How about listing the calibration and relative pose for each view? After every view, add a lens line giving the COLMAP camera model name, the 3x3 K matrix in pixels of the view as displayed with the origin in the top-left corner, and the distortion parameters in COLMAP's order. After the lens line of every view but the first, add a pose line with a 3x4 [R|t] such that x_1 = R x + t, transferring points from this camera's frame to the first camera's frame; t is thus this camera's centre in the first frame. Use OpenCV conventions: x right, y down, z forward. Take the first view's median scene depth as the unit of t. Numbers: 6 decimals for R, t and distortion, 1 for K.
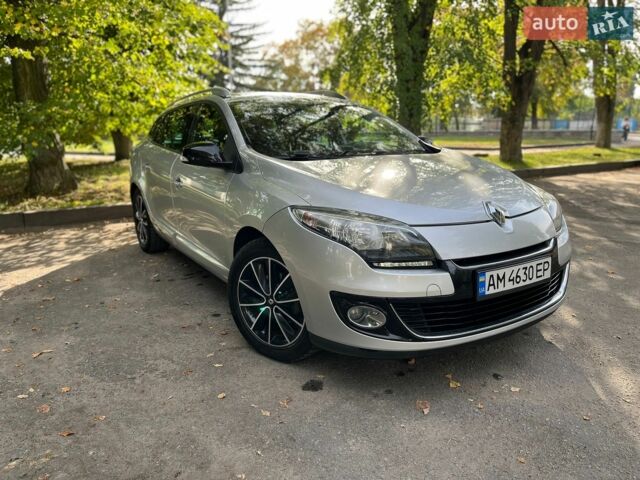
lens RADIAL K [[486.6, 0, 320.2], [0, 486.6, 240.1], [0, 0, 1]] dist [0.053479, -0.074317]
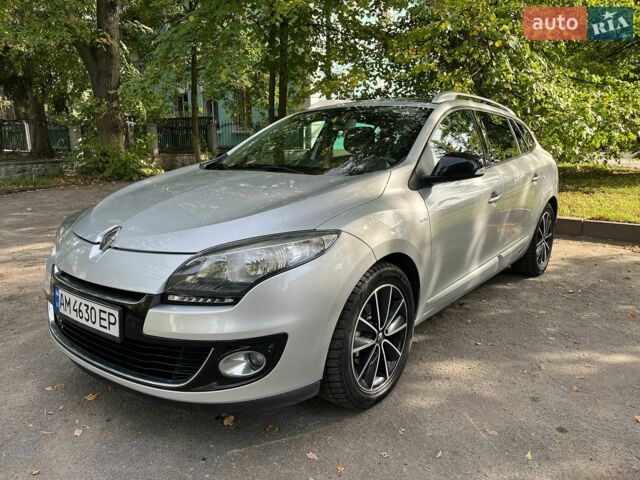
lens RADIAL K [[486.6, 0, 322.2], [0, 486.6, 242.8], [0, 0, 1]] dist [0.053479, -0.074317]
pose [[0.338202, 0.203472, -0.918814, 1.179937], [-0.207879, 0.968381, 0.137931, -0.226244], [0.917826, 0.144354, 0.369806, 0.929180]]
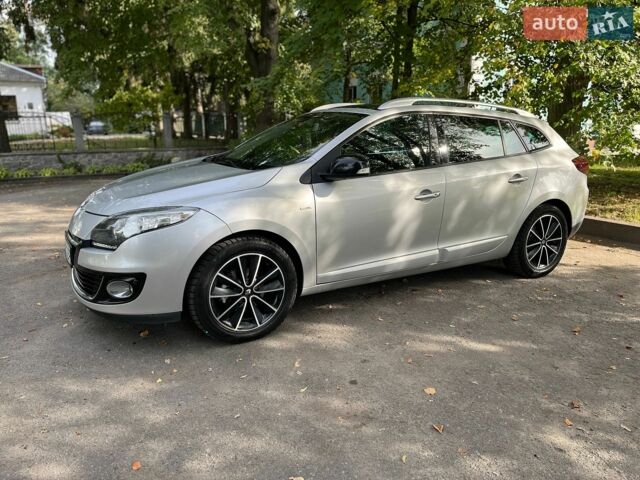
lens RADIAL K [[486.6, 0, 322.5], [0, 486.6, 238.6], [0, 0, 1]] dist [0.053479, -0.074317]
pose [[-0.032712, 0.230462, -0.972531, 1.533537], [-0.226940, 0.945924, 0.231790, -0.390907], [0.973359, 0.228289, 0.021359, 1.479773]]
